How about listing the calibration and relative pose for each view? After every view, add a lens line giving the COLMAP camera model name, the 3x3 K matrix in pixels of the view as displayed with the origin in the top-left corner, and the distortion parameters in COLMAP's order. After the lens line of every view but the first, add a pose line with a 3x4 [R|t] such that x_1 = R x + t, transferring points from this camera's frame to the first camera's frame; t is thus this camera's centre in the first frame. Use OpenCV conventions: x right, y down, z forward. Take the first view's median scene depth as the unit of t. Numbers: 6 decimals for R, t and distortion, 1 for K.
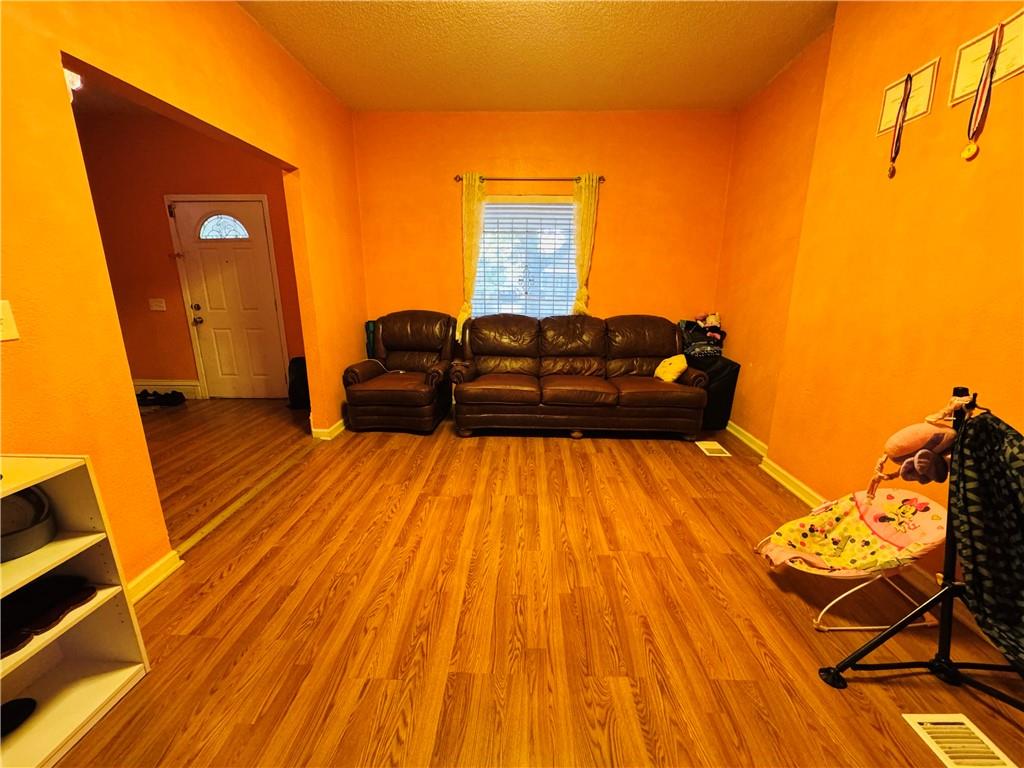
lens RADIAL K [[407.5, 0, 512.9], [0, 407.5, 385.7], [0, 0, 1]] dist [-0.002498, 0.000018]
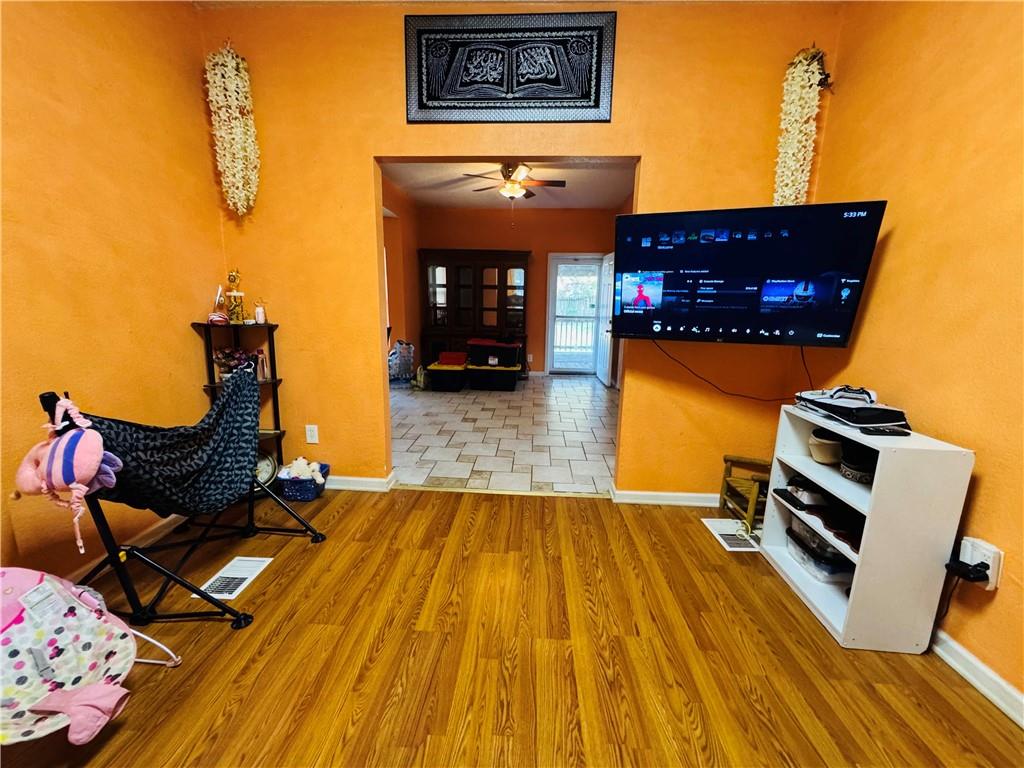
lens RADIAL K [[407.5, 0, 509.7], [0, 407.5, 383.6], [0, 0, 1]] dist [-0.002498, 0.000018]
pose [[-0.999613, -0.021430, 0.017737, 0.003391], [-0.011845, 0.904813, 0.425644, -0.246311], [-0.025170, 0.425269, -0.904717, 1.037474]]
